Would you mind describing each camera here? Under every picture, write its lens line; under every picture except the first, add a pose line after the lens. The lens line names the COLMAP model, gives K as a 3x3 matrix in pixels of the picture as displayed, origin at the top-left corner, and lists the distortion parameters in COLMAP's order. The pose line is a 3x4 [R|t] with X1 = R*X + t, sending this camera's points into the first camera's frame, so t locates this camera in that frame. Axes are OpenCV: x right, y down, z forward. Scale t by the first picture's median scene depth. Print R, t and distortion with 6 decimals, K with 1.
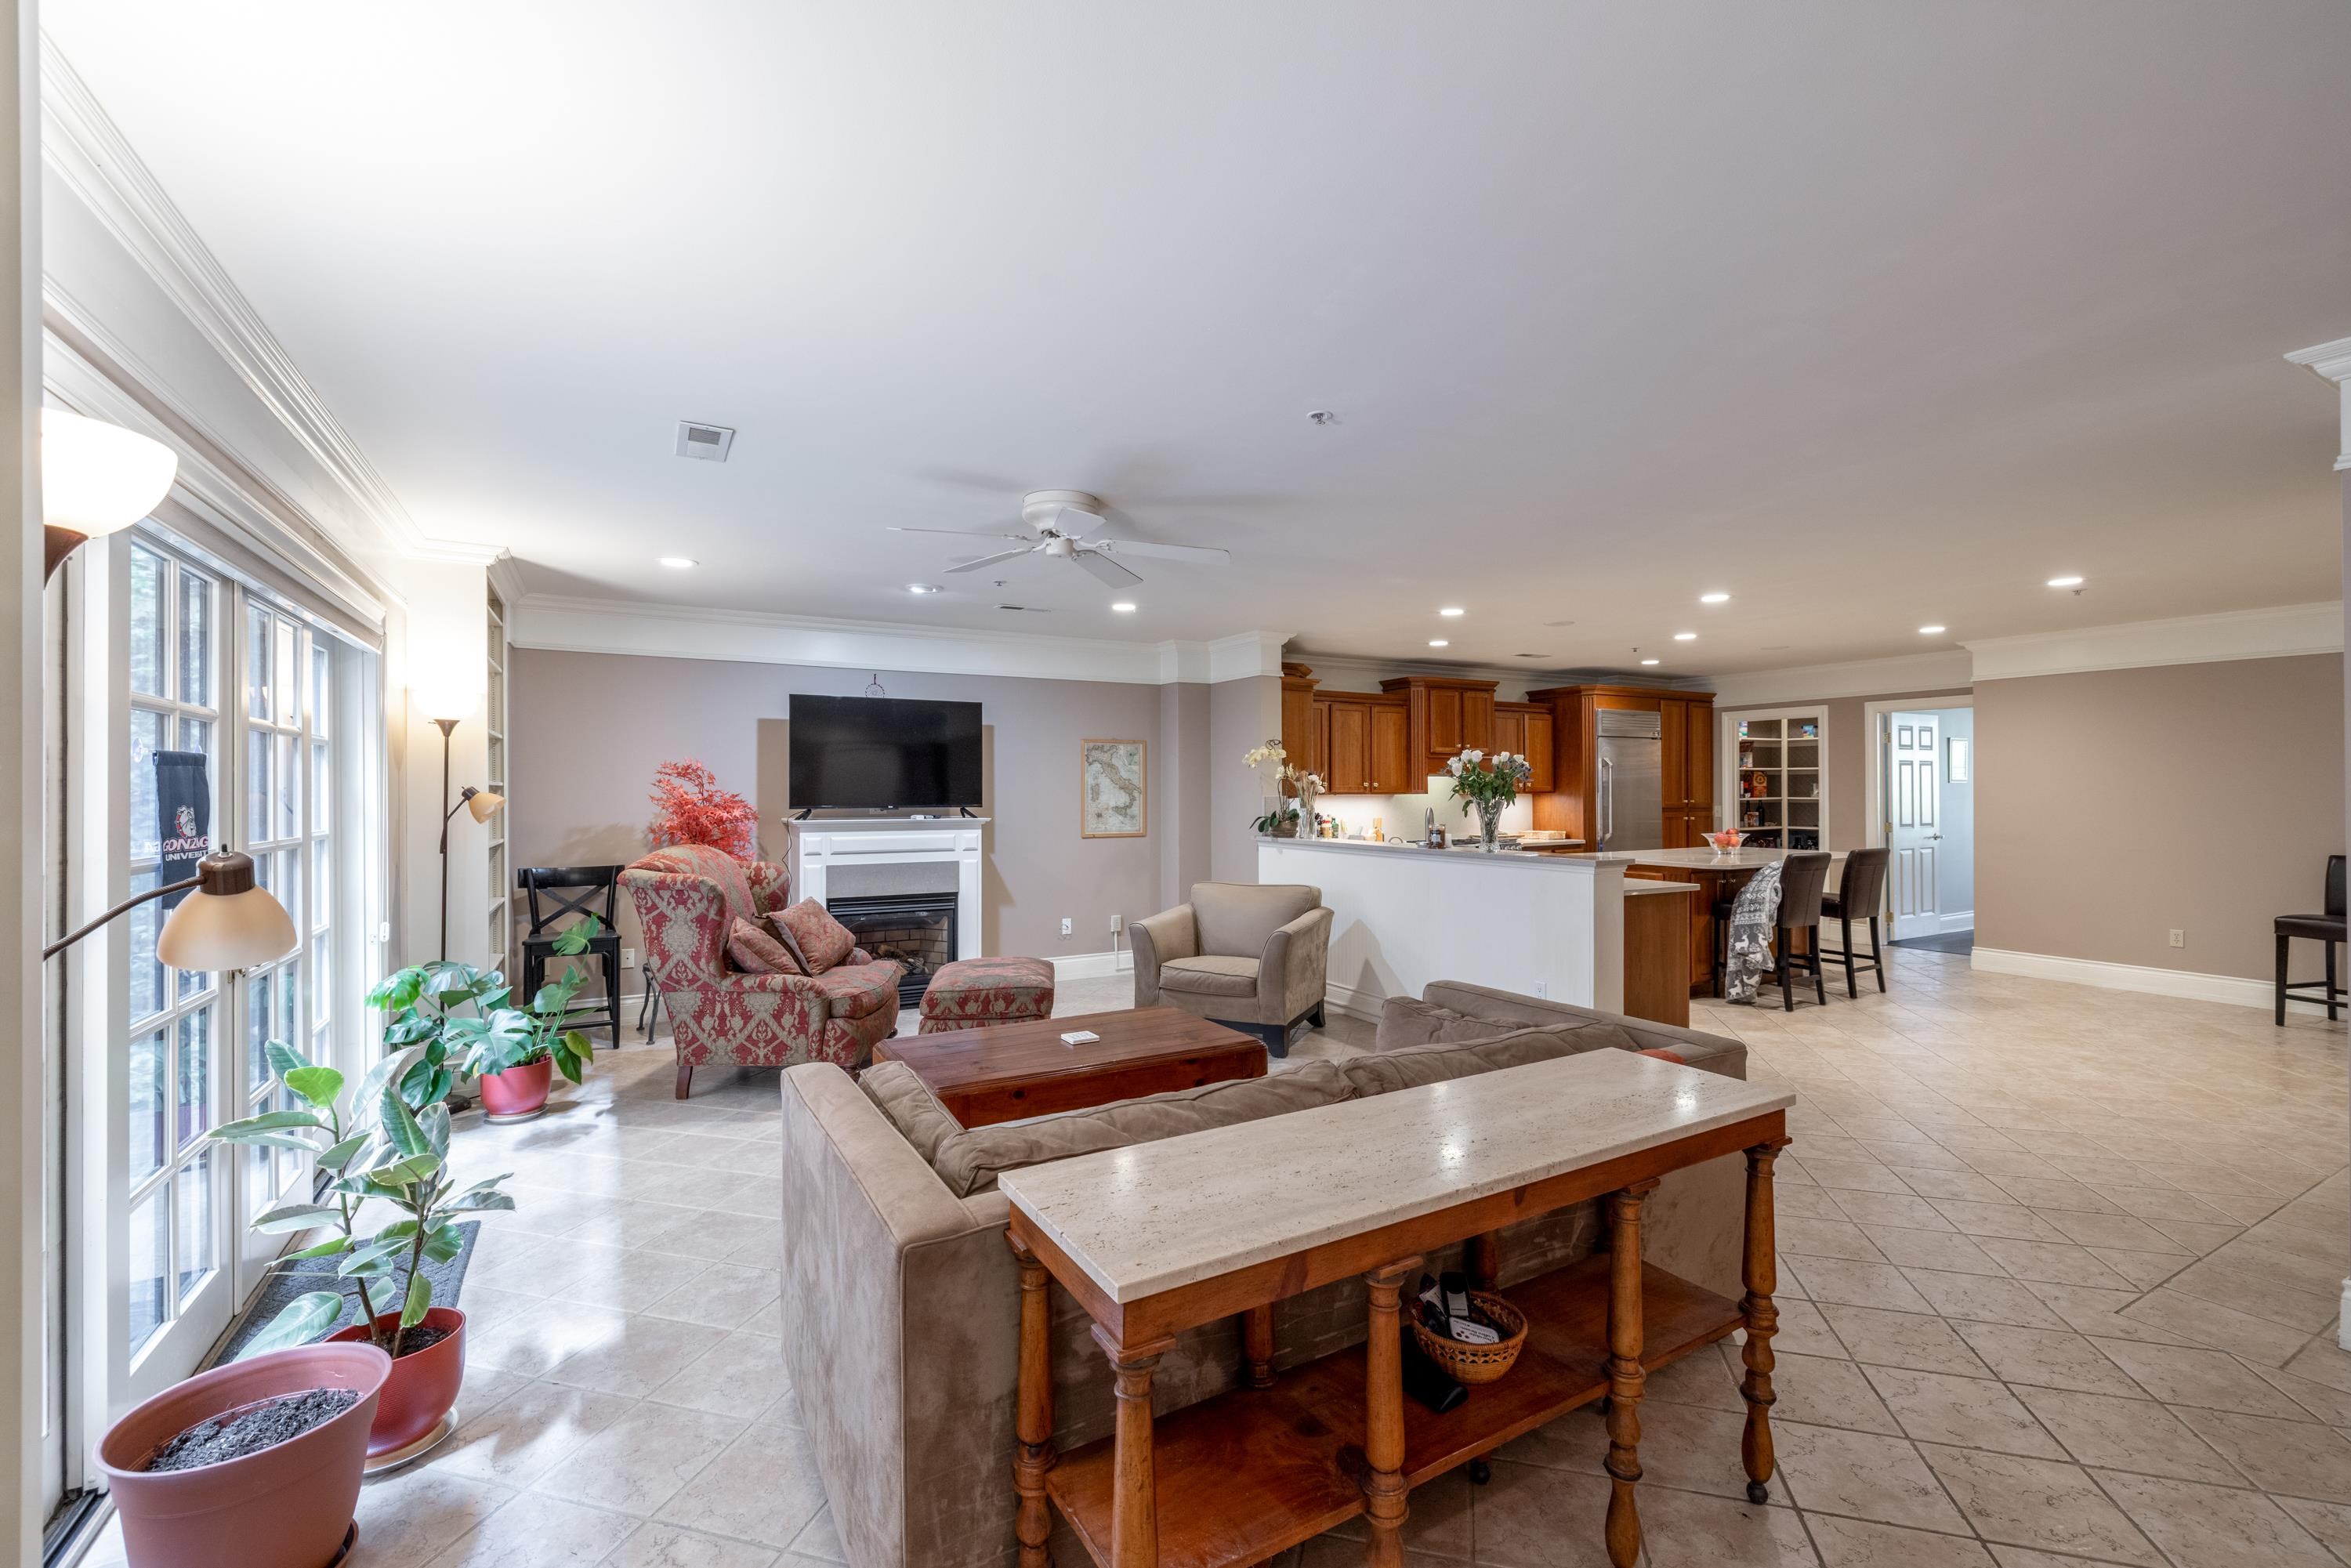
lens RADIAL K [[989.8, 0, 1167.1], [0, 989.8, 779.5], [0, 0, 1]] dist [0.001203, -0.000166]
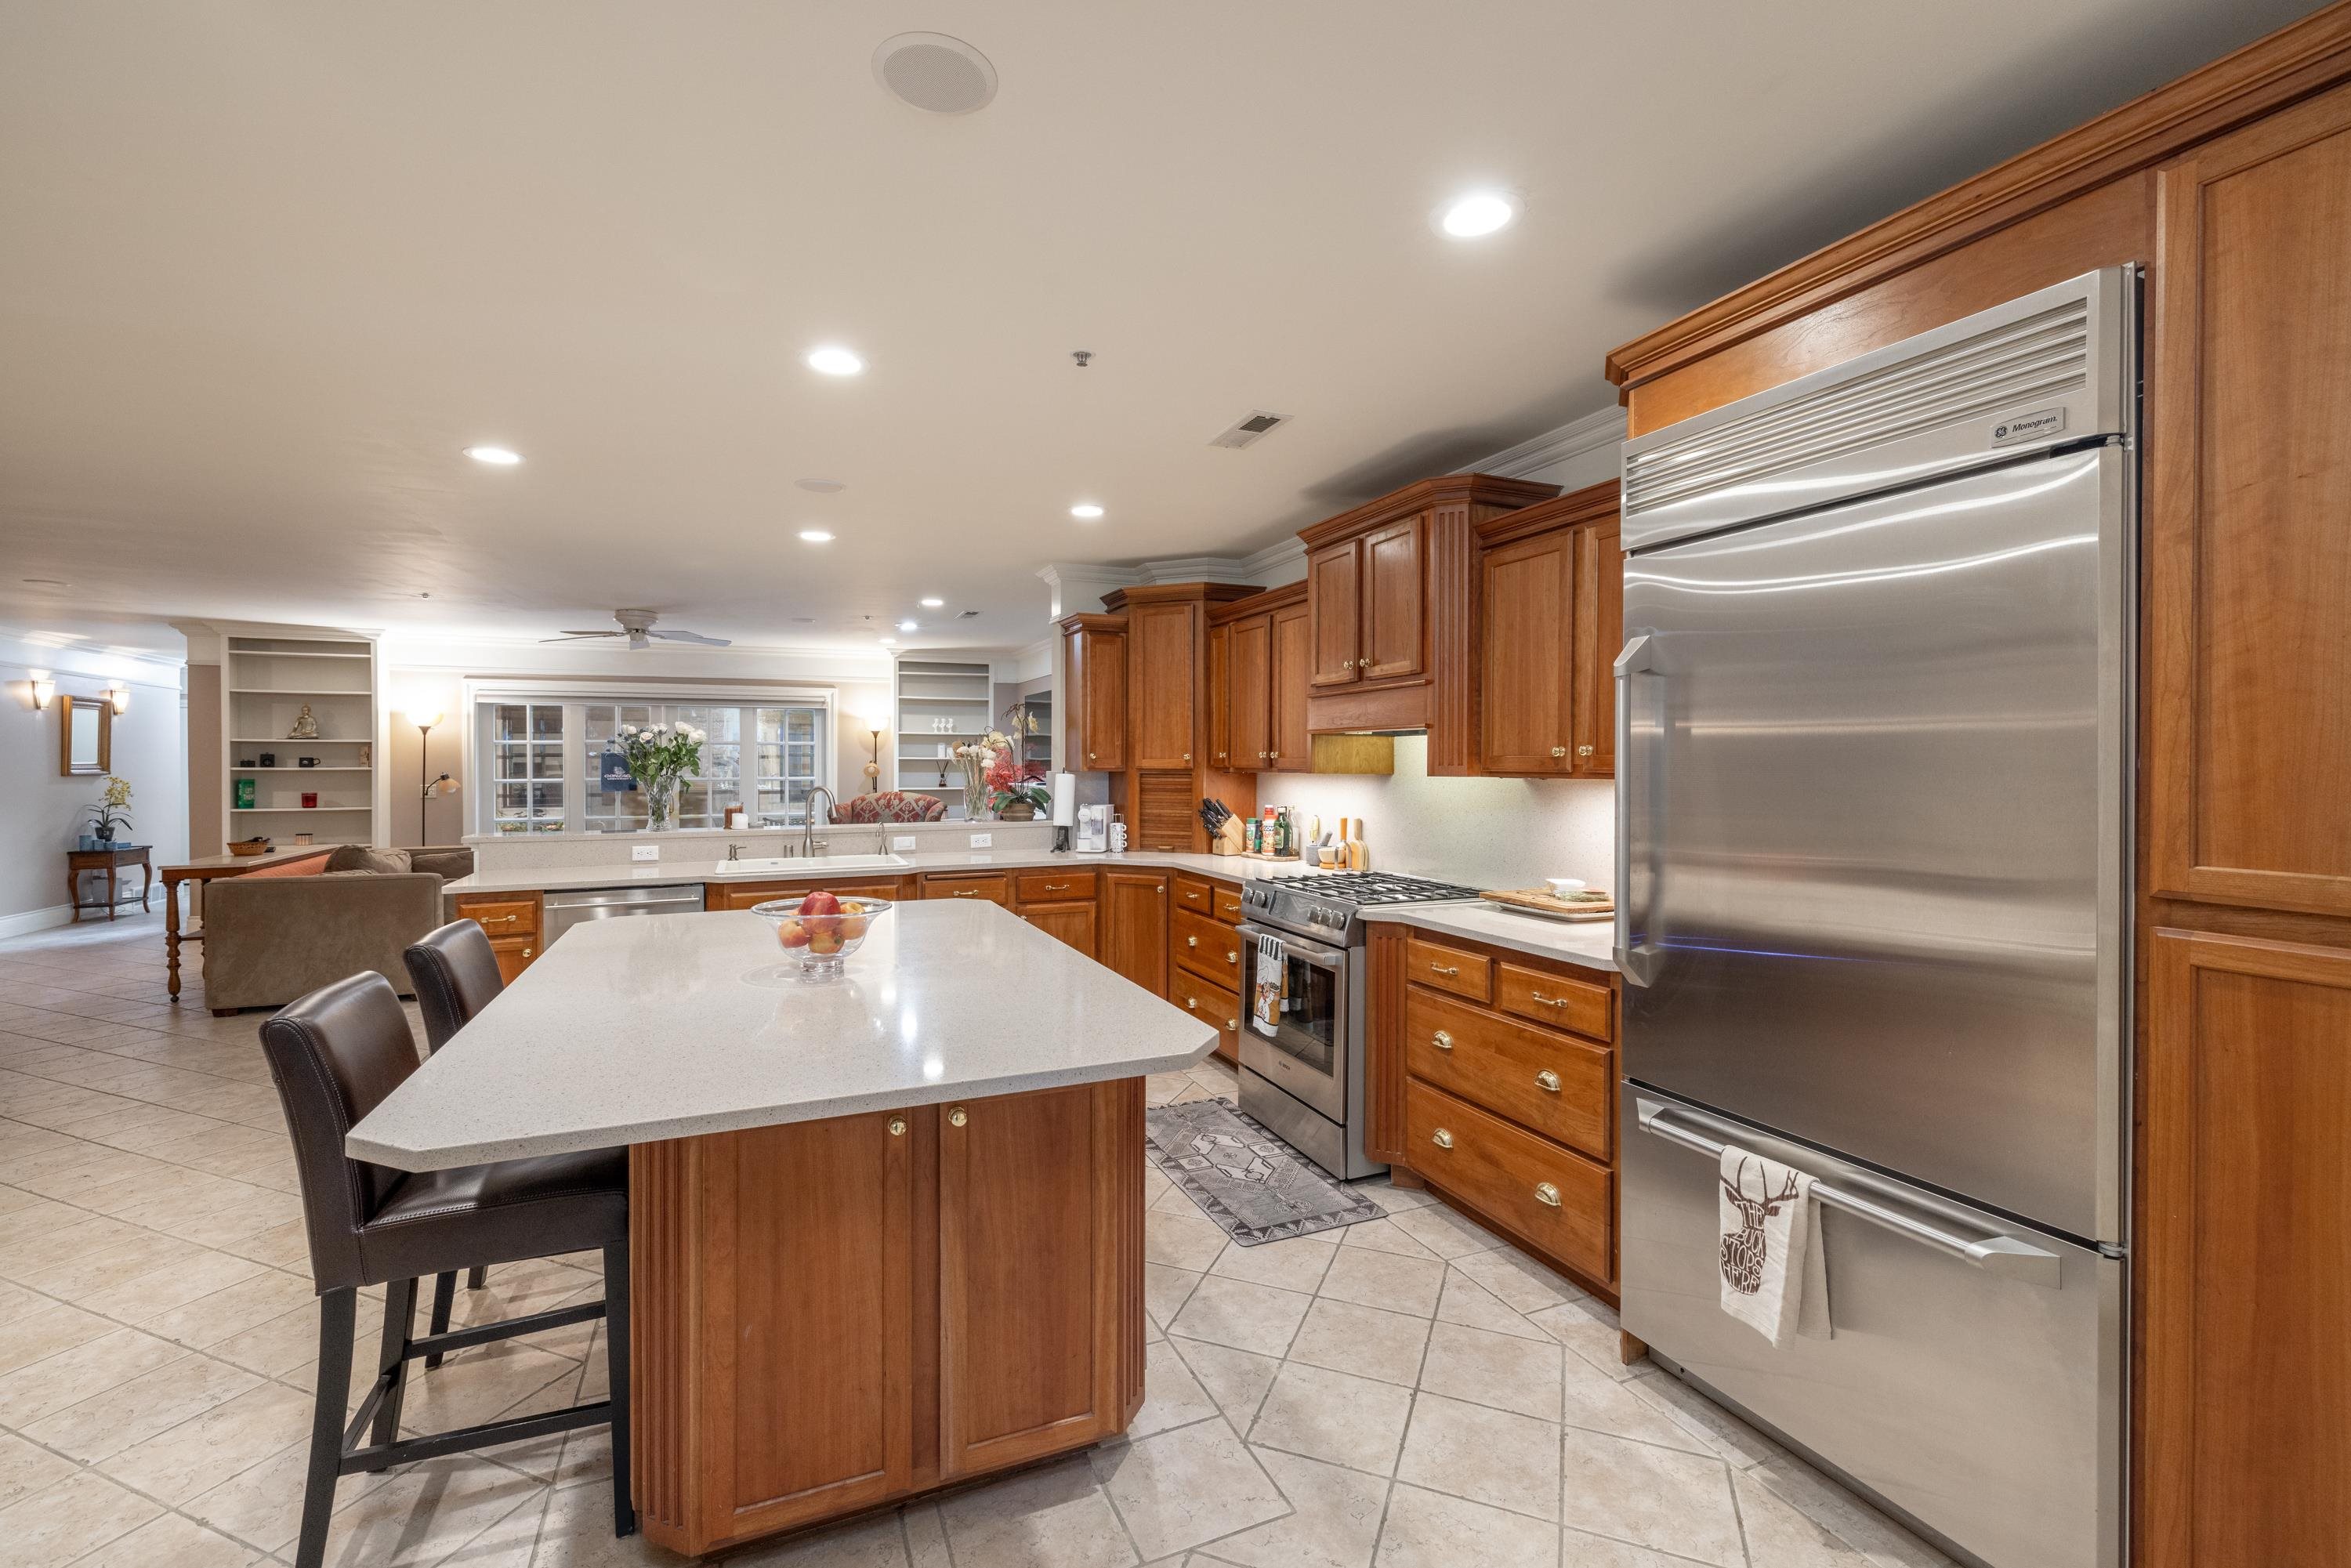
lens RADIAL K [[989.8, 0, 1175.2], [0, 989.8, 762.7], [0, 0, 1]] dist [0.001203, -0.000166]
pose [[-0.096182, 0.003205, -0.995359, 0.722666], [0.009348, 0.999954, 0.002317, 0.007453], [0.995320, -0.009082, -0.096207, 0.948848]]
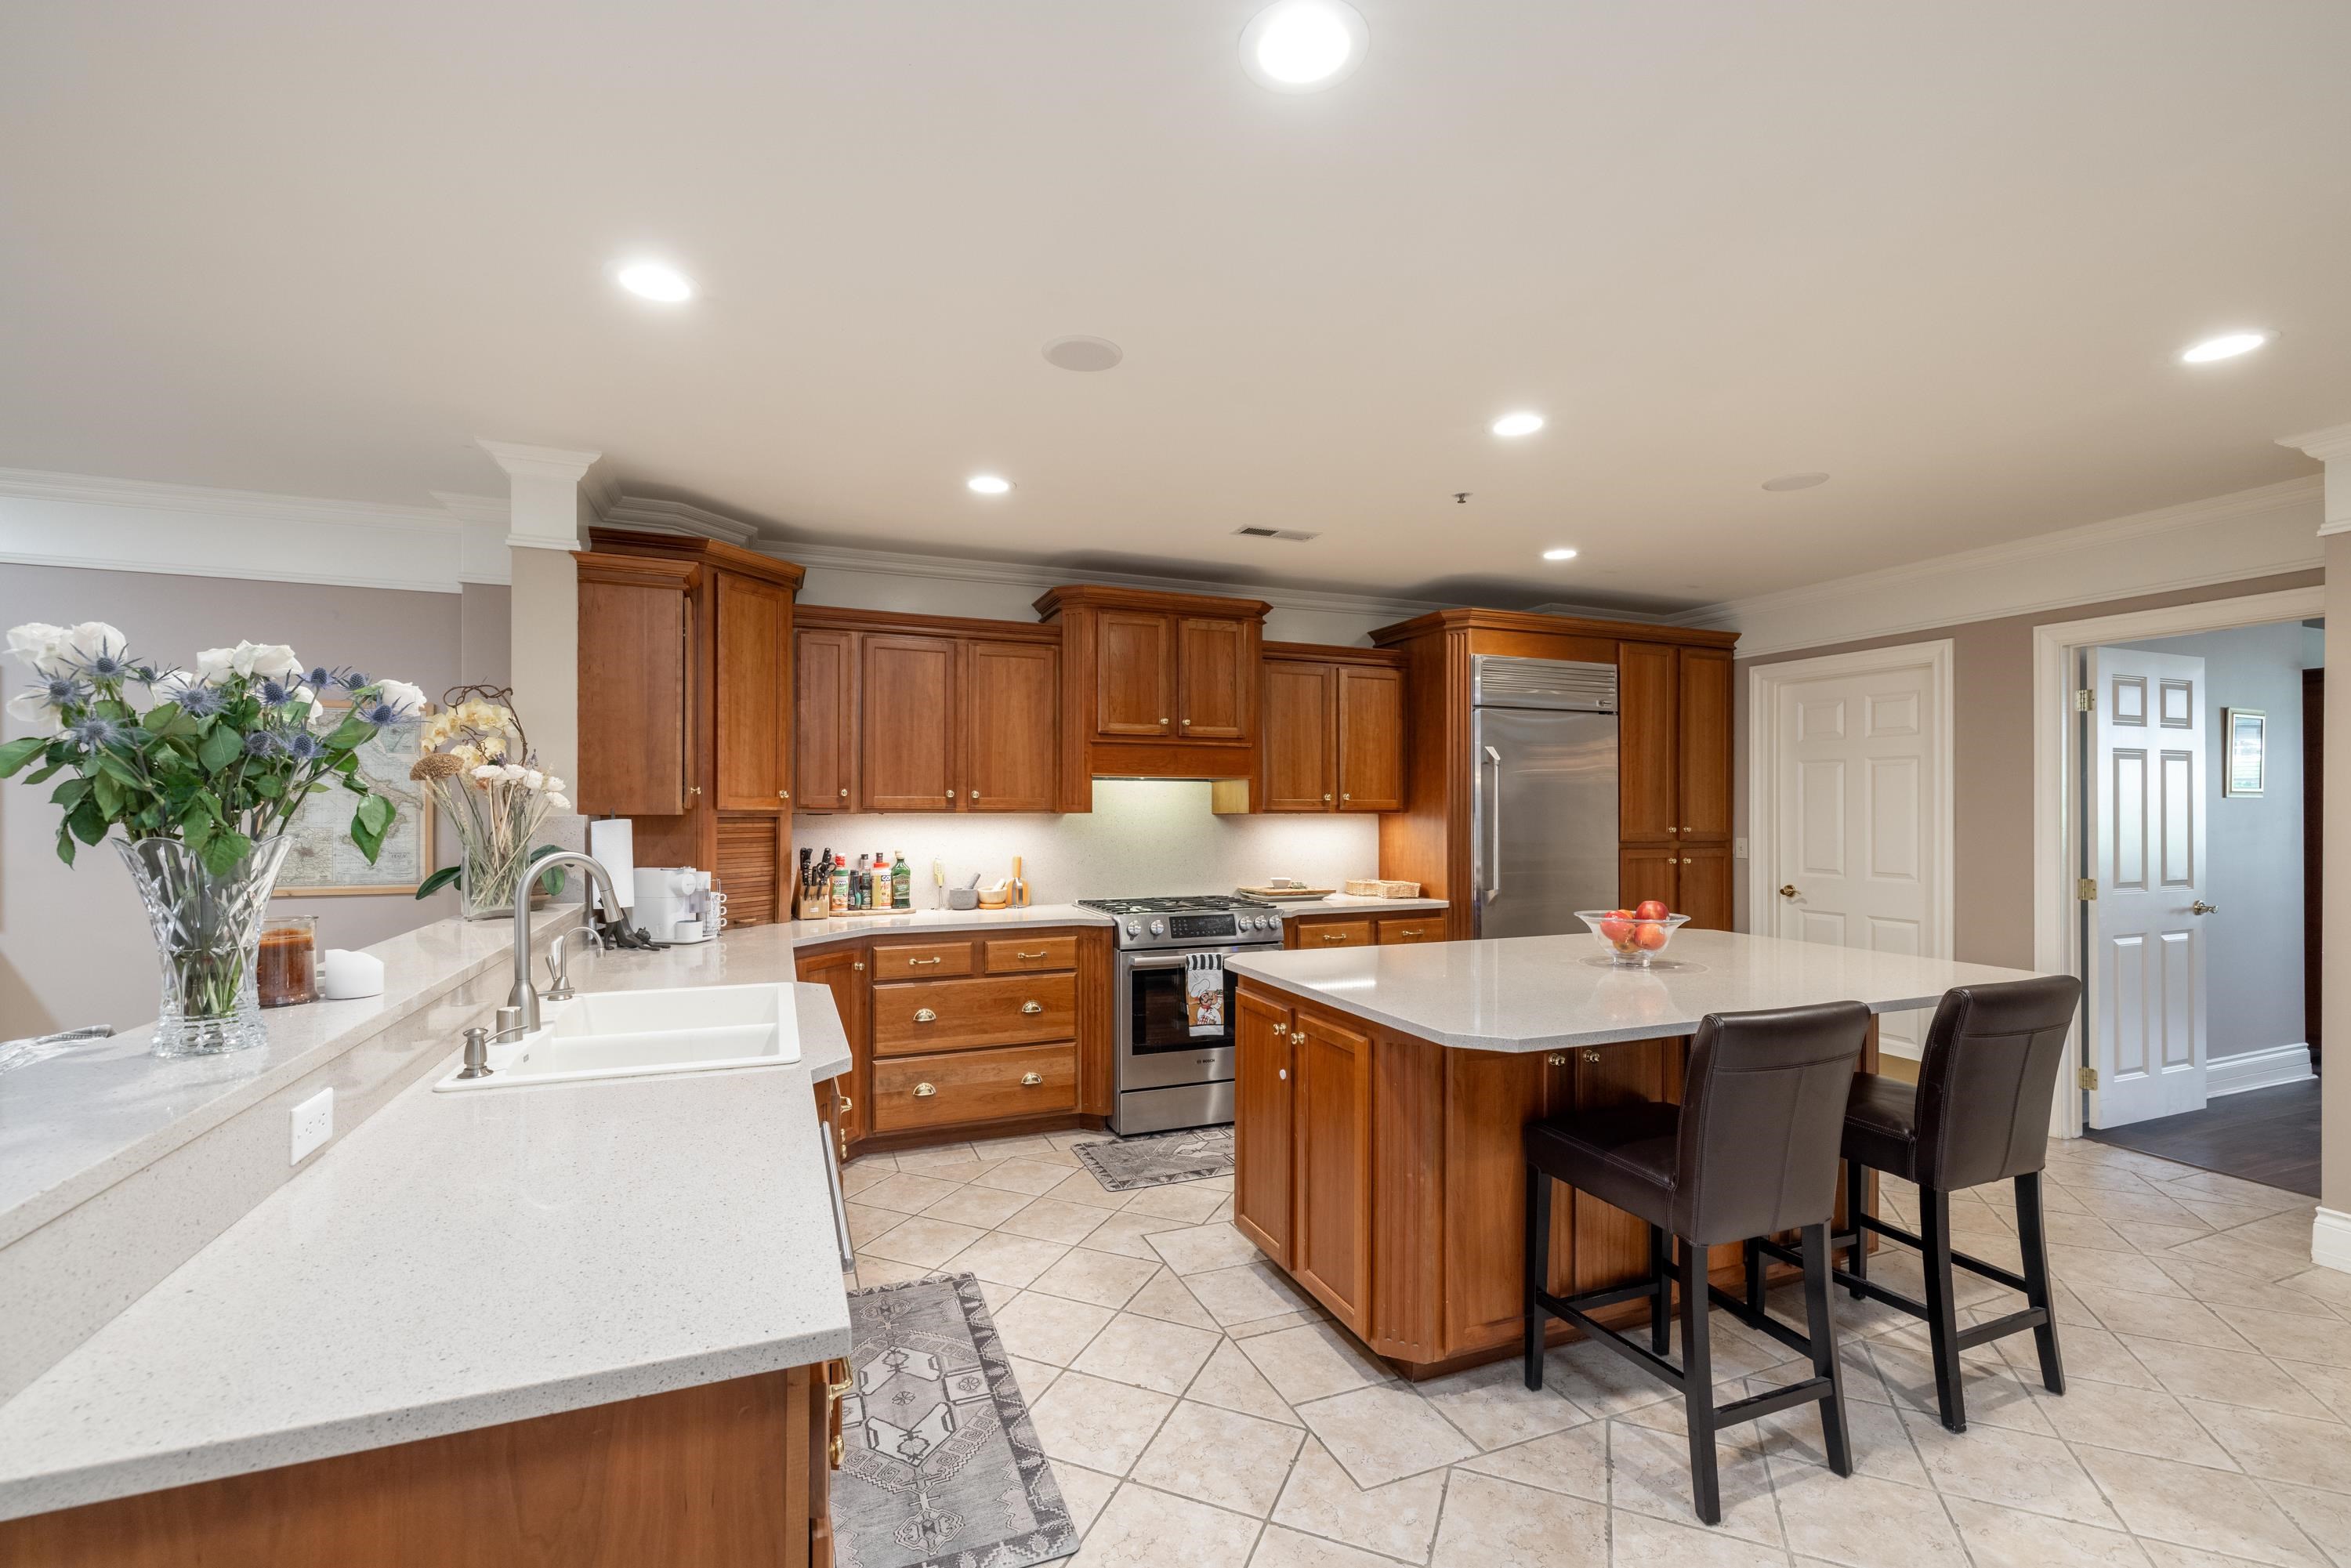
lens RADIAL K [[989.8, 0, 1150.2], [0, 989.8, 803.4], [0, 0, 1]] dist [0.001203, -0.000166]
pose [[0.990921, 0.004801, -0.134360, 0.350290], [-0.003901, 0.999968, 0.006961, 0.005513], [0.134390, -0.006374, 0.990908, 0.473507]]
